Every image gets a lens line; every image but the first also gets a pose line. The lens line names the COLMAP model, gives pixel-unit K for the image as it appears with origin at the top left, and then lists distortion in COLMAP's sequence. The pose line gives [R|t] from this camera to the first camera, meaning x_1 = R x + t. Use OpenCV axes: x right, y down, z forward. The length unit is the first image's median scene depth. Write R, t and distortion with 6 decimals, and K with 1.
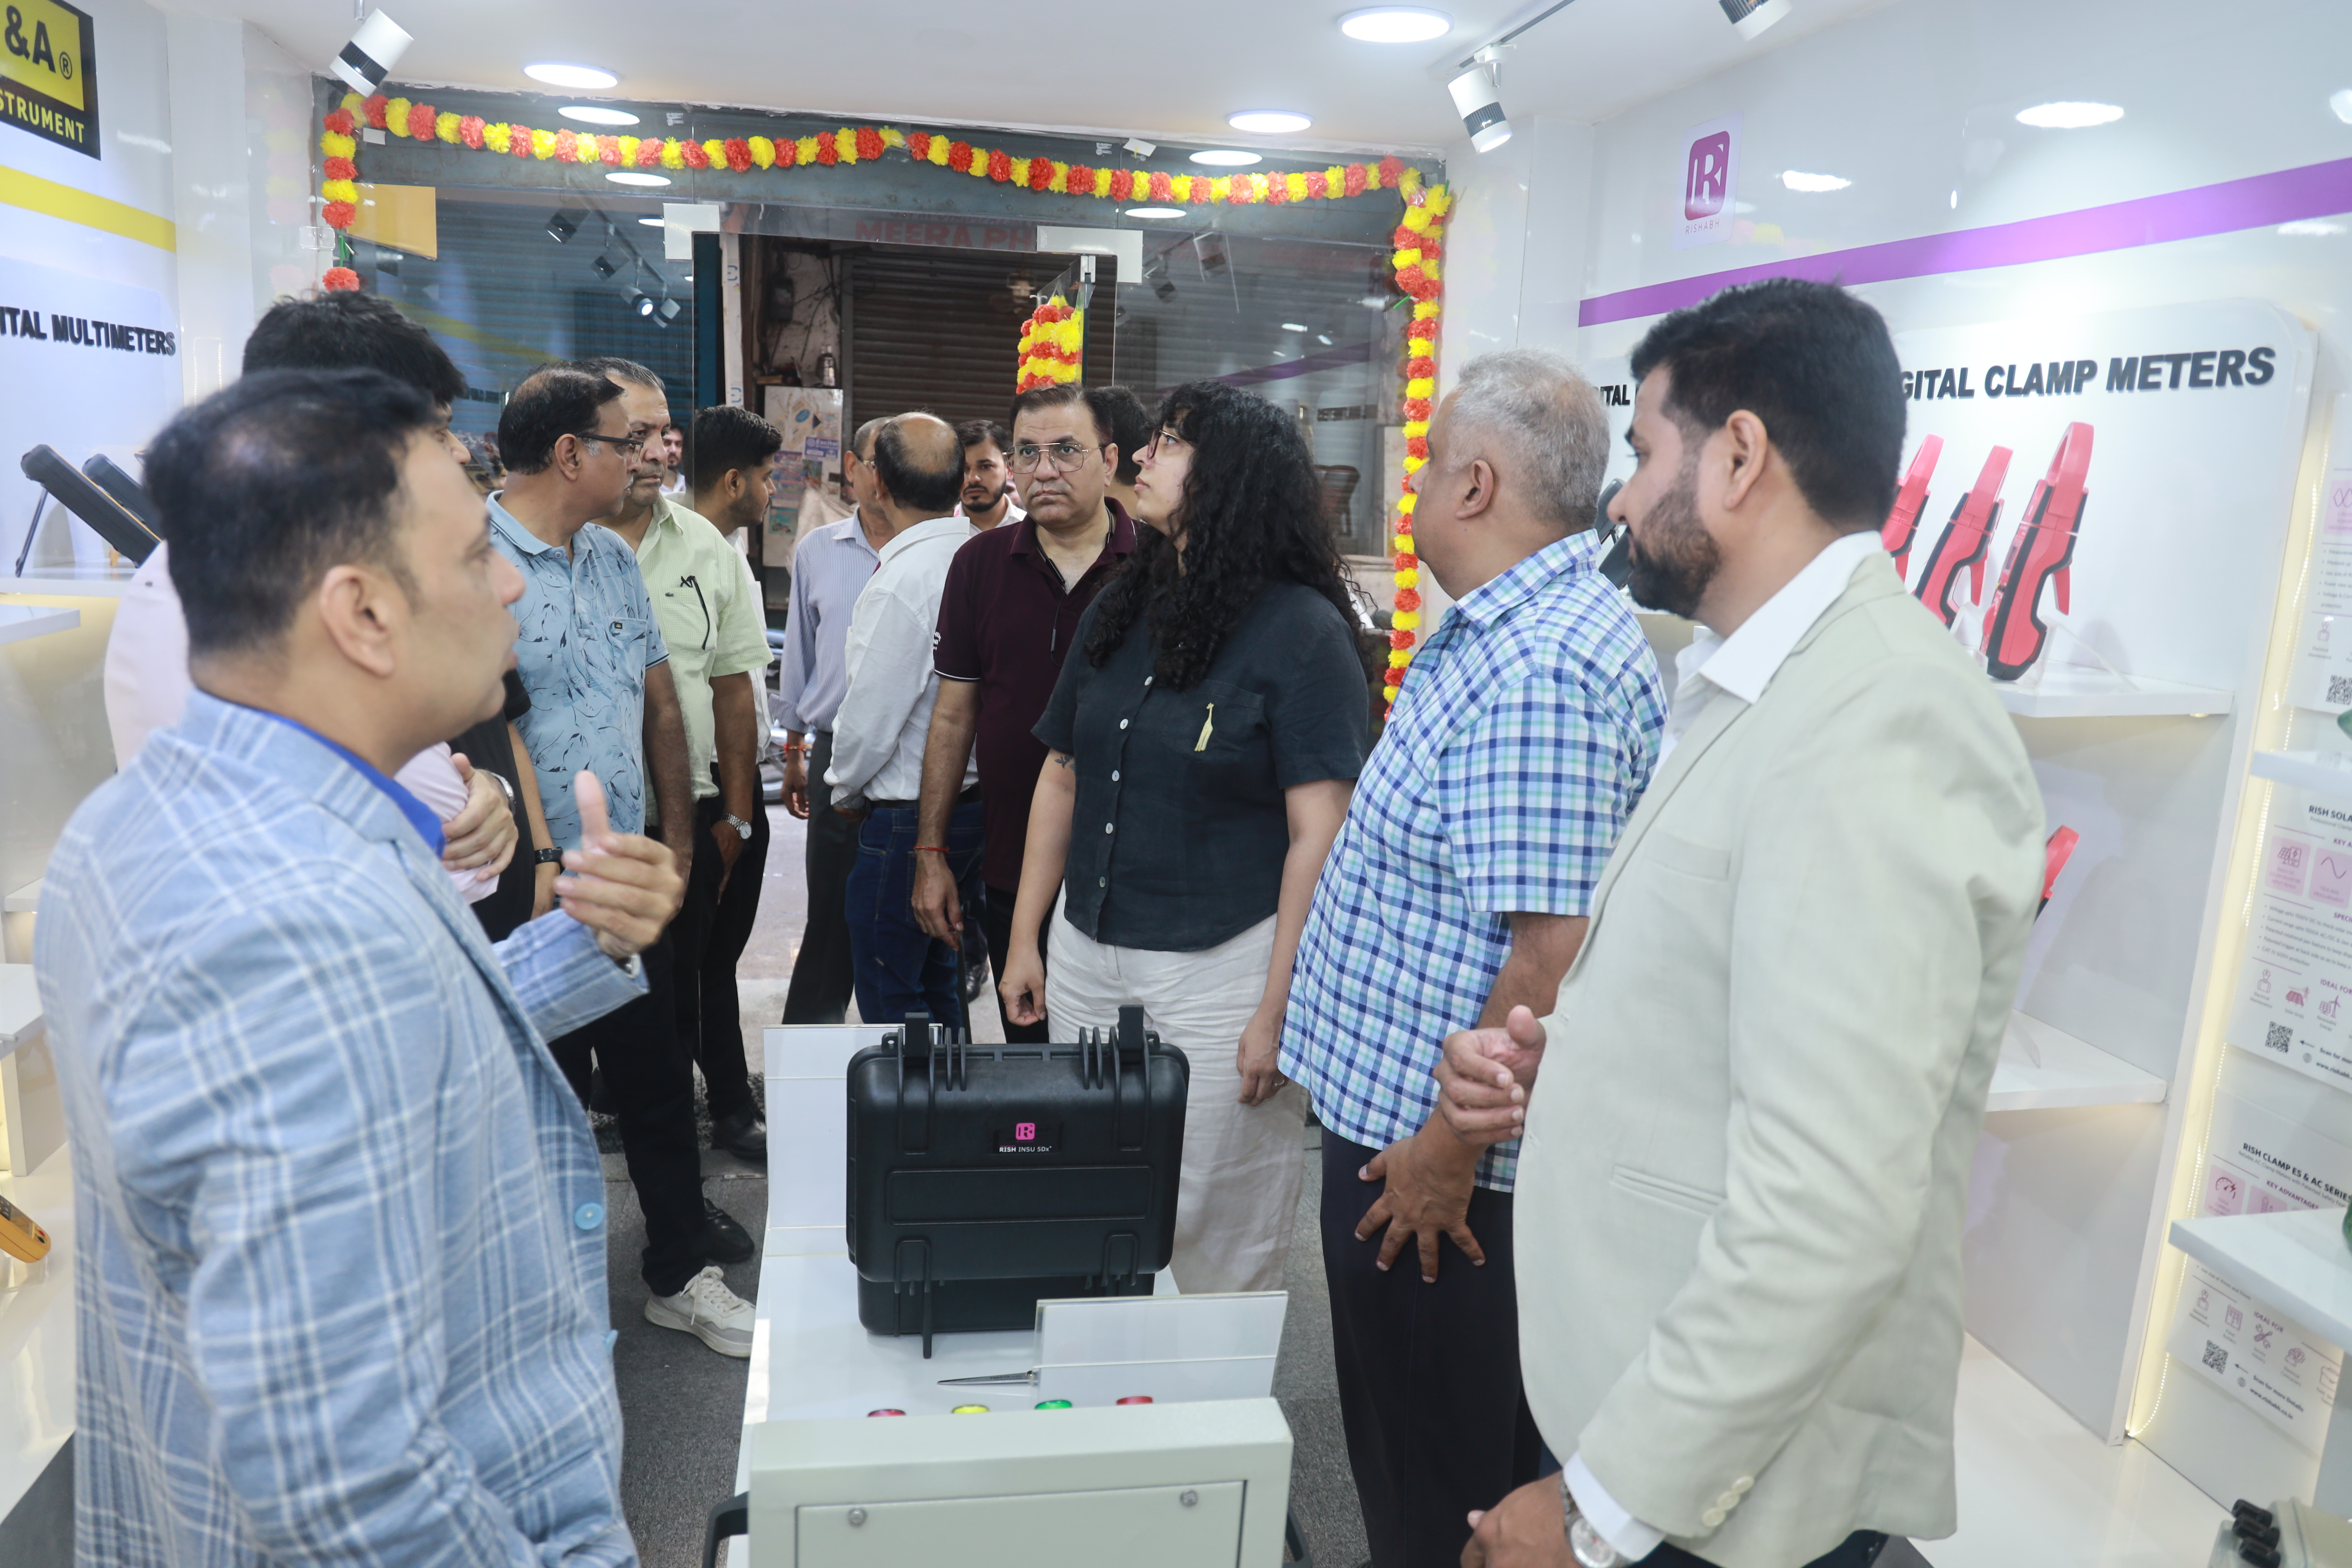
lens RADIAL K [[1591.4, 0, 1170.9], [0, 1591.4, 774.9], [0, 0, 1]] dist [-0.090456, 0.044916]
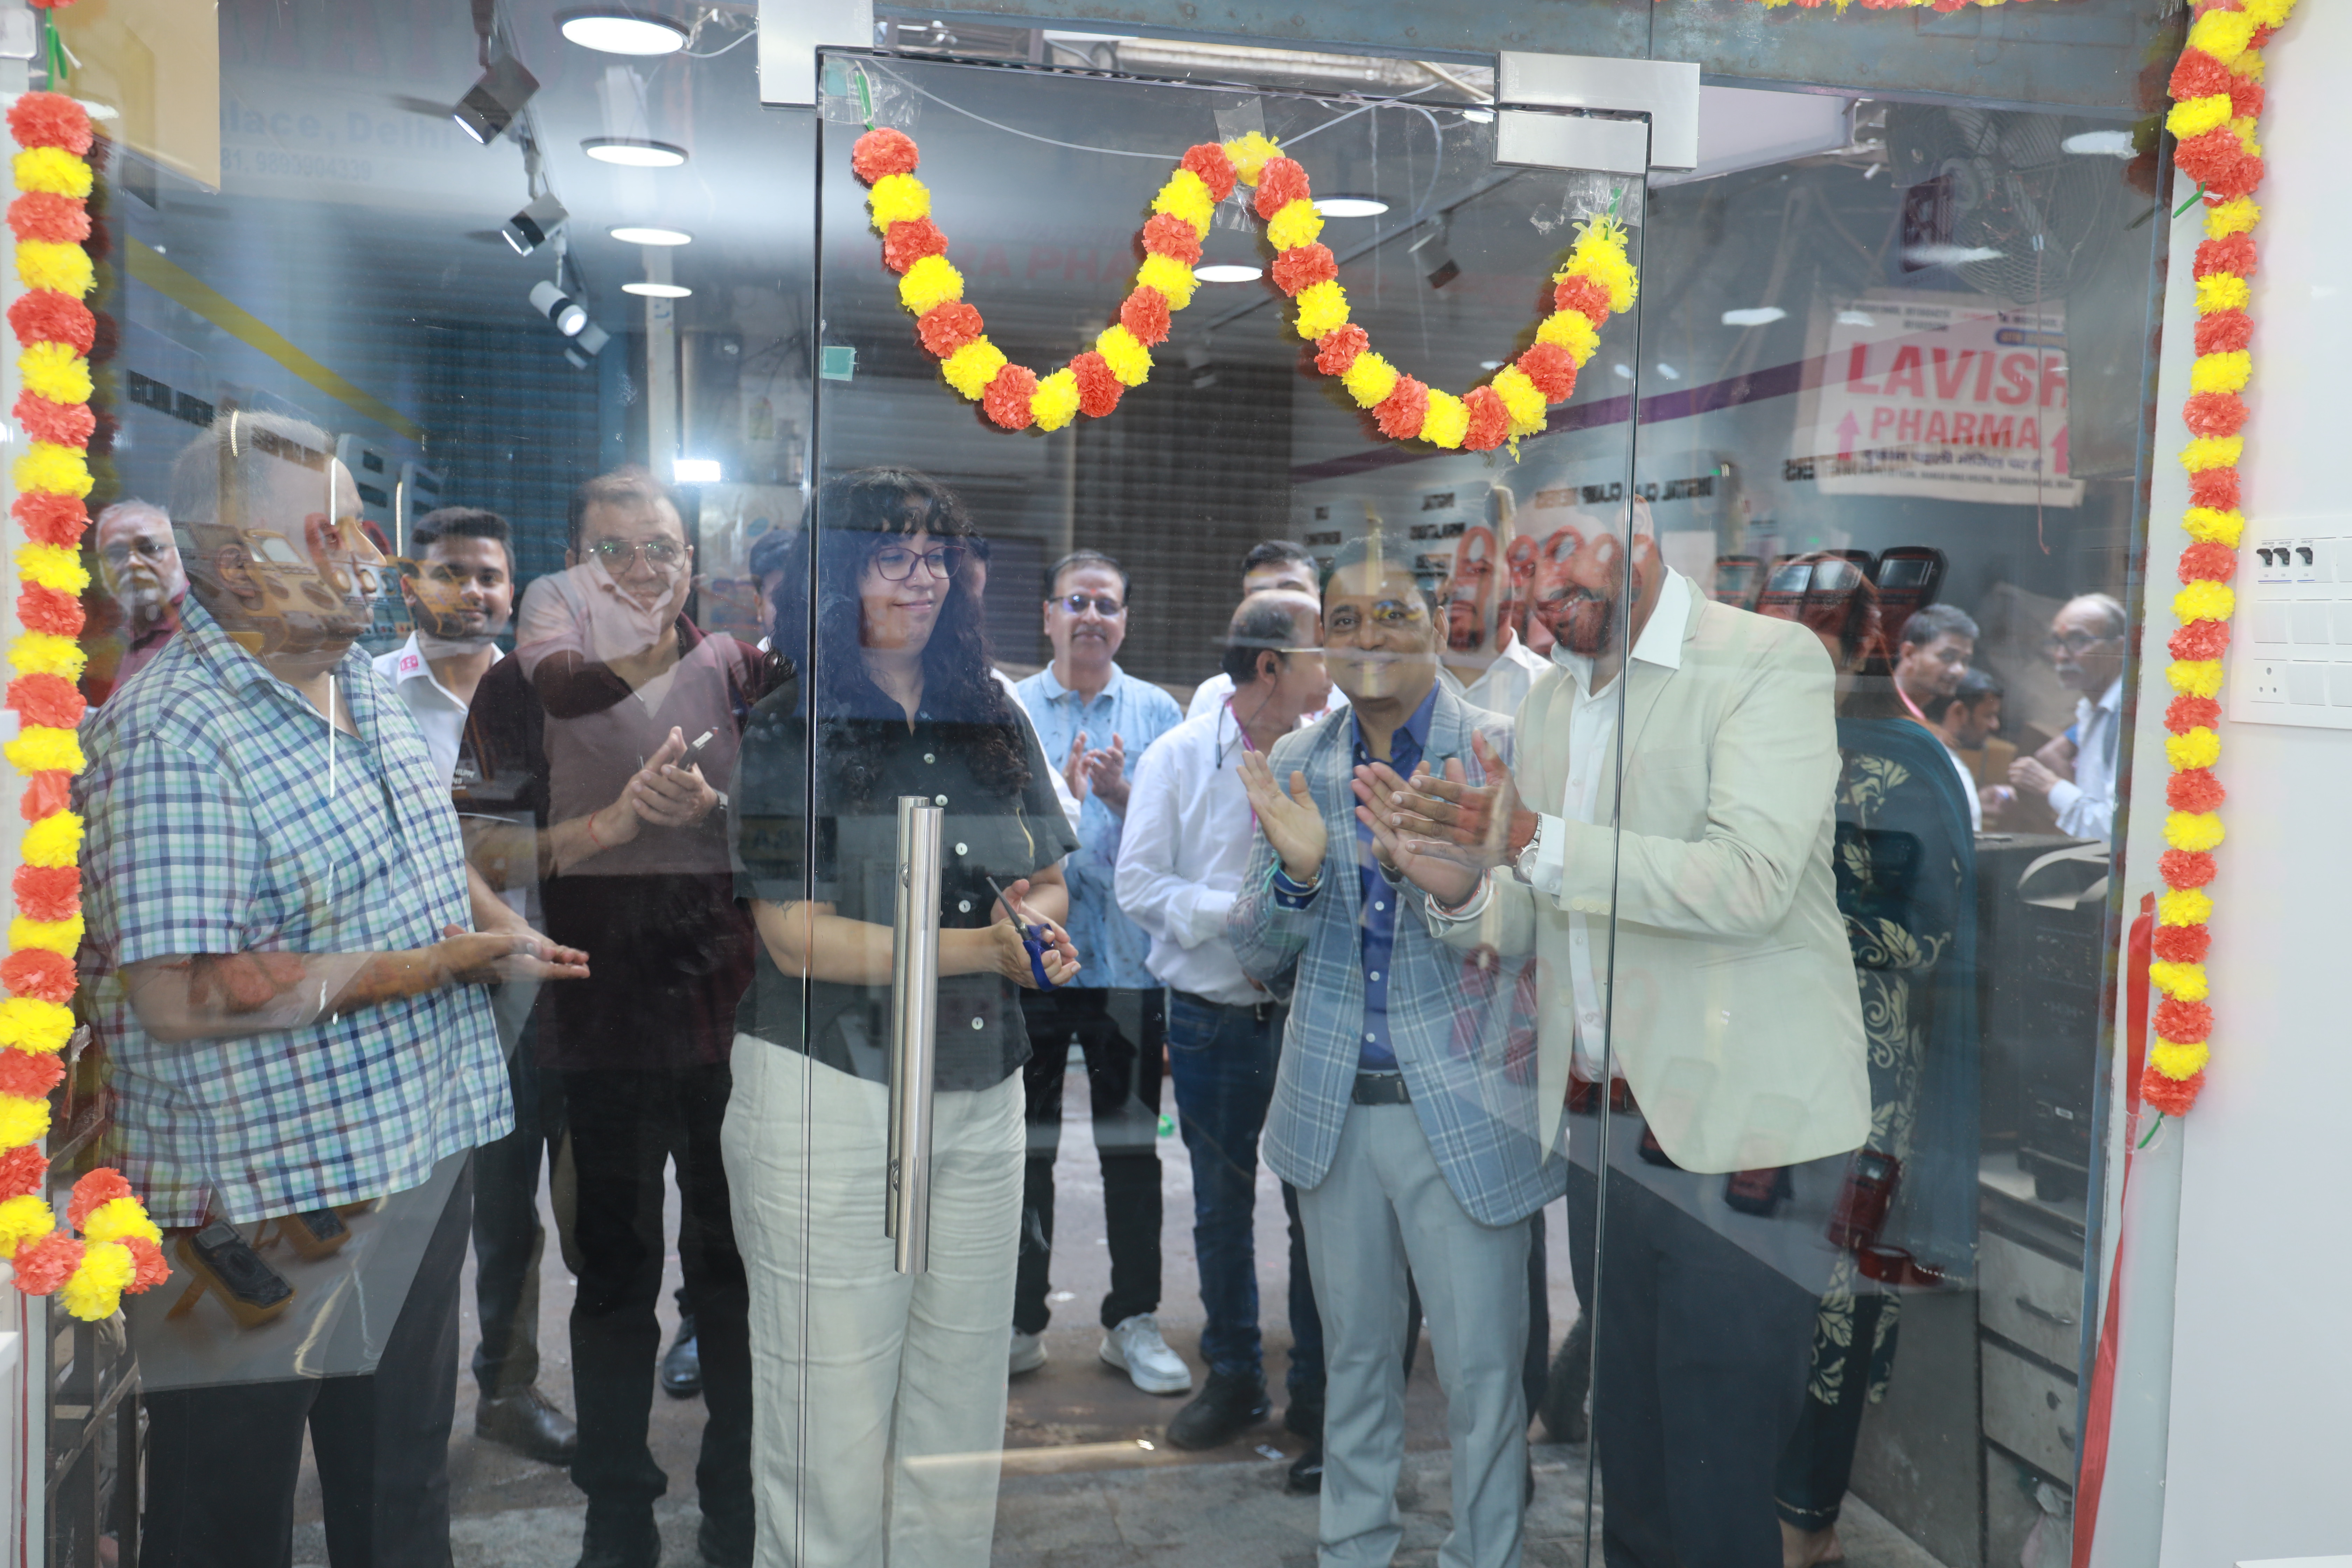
lens RADIAL K [[2111.6, 0, 1176.0], [0, 2111.6, 784.0], [0, 0, 1]] dist [0.032032, -0.000671]
pose [[0.999864, -0.014192, 0.008366, -0.207849], [0.015051, 0.993419, -0.113543, -0.046683], [-0.006699, 0.113654, 0.993498, 0.382960]]
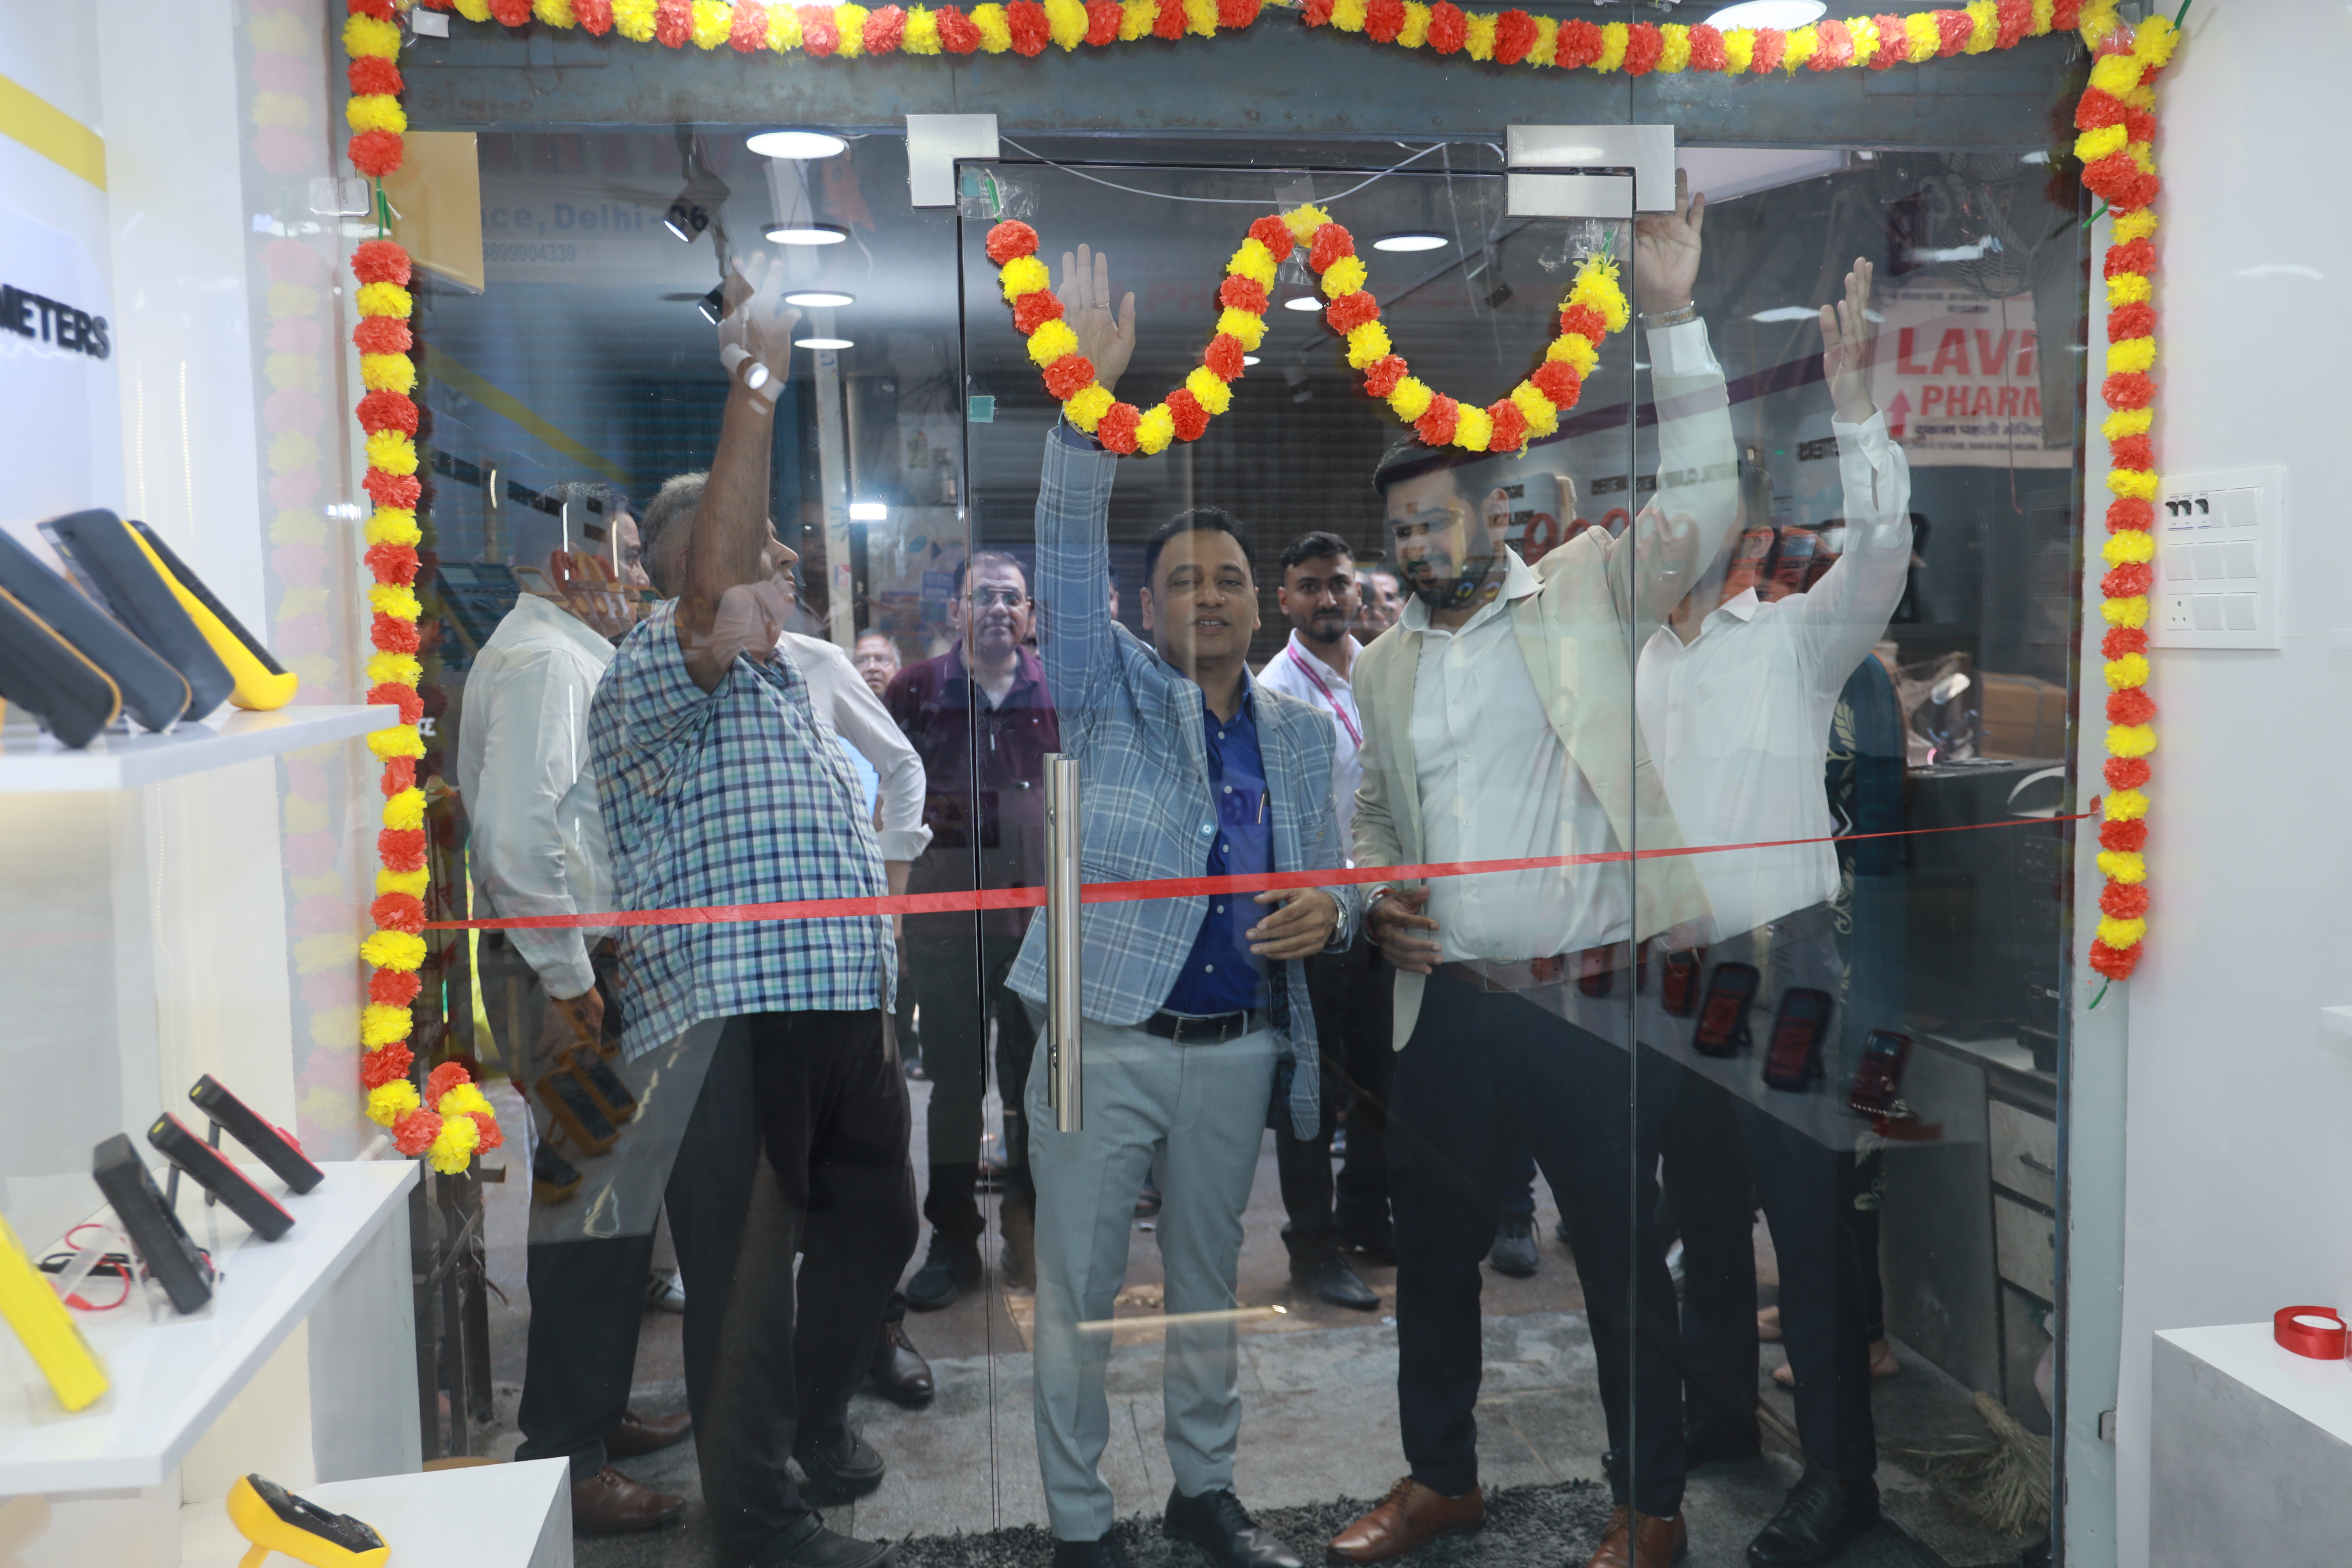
lens RADIAL K [[1948.6, 0, 1176.0], [0, 1948.6, 784.0], [0, 0, 1]] dist [-0.002225, 0.005303]
pose [[0.996737, -0.054734, -0.059329, -0.192465], [0.048182, 0.993119, -0.106737, -0.022704], [0.064763, 0.103530, 0.992516, 0.286645]]
